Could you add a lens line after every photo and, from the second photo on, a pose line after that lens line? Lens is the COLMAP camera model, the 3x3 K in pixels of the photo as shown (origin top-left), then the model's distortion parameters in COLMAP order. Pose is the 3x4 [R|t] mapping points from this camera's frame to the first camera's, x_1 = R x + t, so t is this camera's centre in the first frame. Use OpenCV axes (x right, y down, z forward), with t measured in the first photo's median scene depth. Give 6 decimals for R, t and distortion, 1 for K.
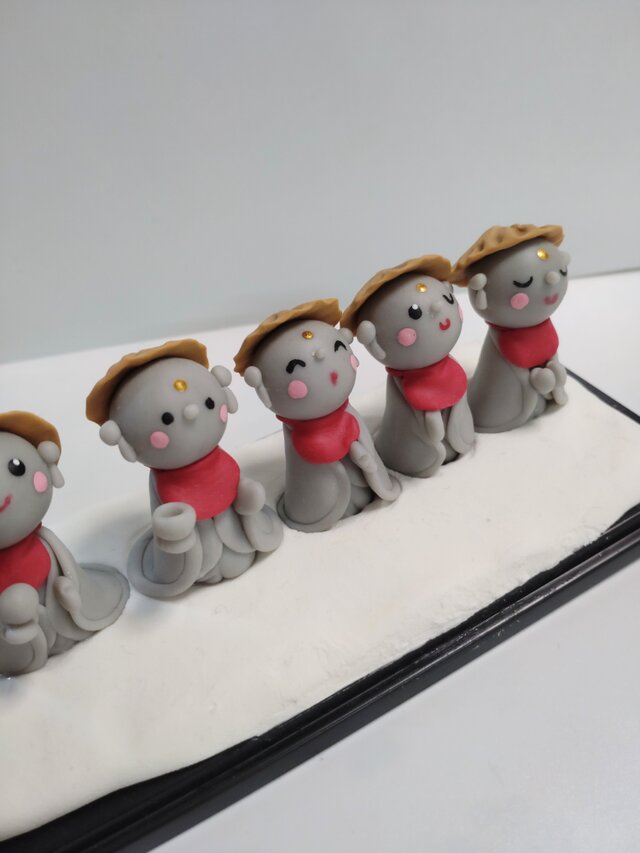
lens RADIAL K [[793.0, 0, 340.4], [0, 793.0, 420.5], [0, 0, 1]] dist [0.056006, -0.028987]
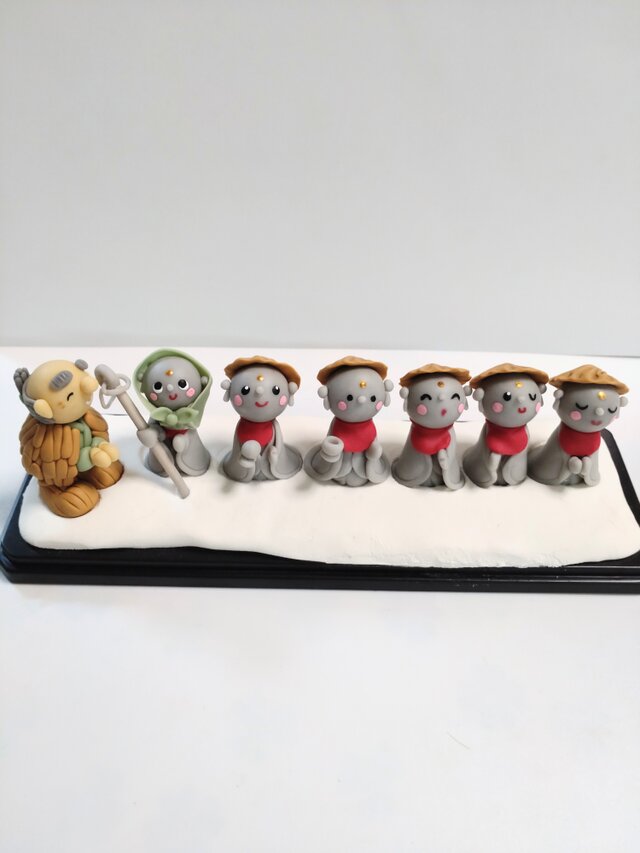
lens RADIAL K [[793.0, 0, 323.9], [0, 793.0, 426.2], [0, 0, 1]] dist [0.056006, -0.028987]
pose [[0.861226, 0.427052, -0.275530, 0.263291], [-0.403244, 0.904168, 0.140974, -0.167315], [0.309329, -0.010304, 0.950899, -0.784351]]
